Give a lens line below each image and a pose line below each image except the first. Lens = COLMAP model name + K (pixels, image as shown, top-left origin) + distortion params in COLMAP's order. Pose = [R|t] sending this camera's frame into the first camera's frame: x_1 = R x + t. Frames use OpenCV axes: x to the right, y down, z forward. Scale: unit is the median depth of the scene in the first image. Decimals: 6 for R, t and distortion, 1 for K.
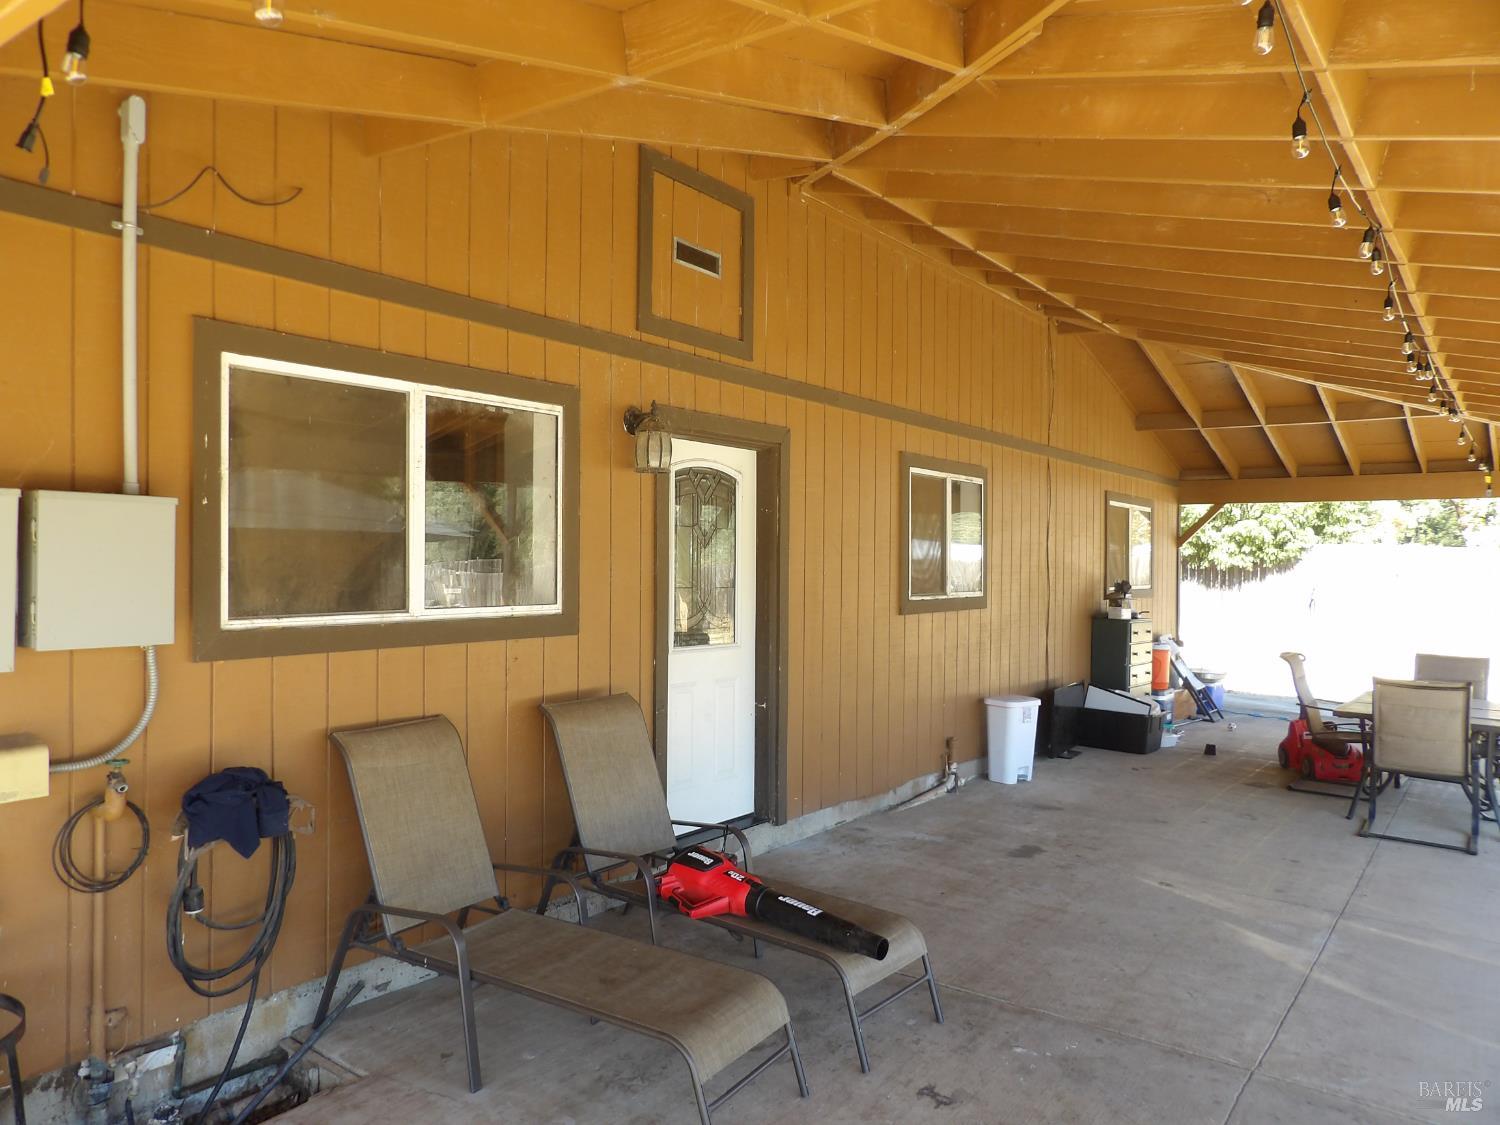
lens RADIAL K [[1069.3, 0, 746.6], [0, 1069.3, 565.6], [0, 0, 1]] dist [-0.040759, 0.040477]
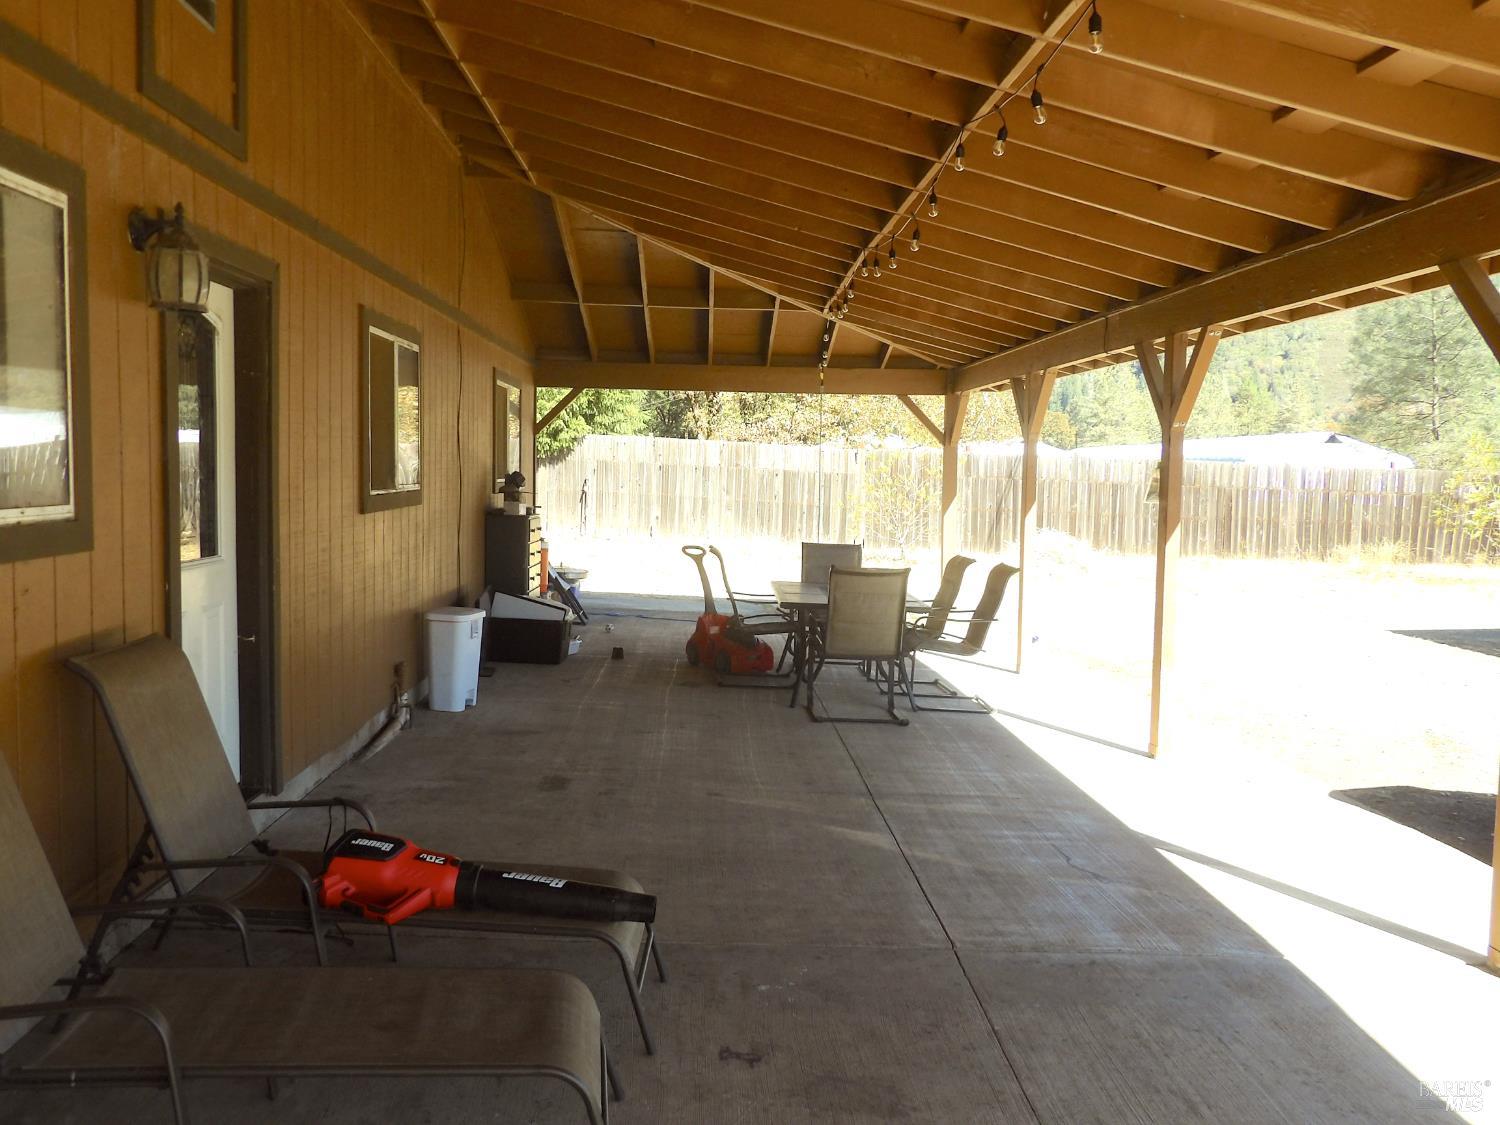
lens RADIAL K [[1255.4, 0, 747.6], [0, 1255.4, 559.9], [0, 0, 1]] dist [-0.034497, 0.010292]
pose [[0.790317, -0.039524, 0.611422, -0.218377], [-0.012184, 0.996706, 0.080180, 0.002905], [-0.612578, -0.070817, 0.787232, 0.104443]]
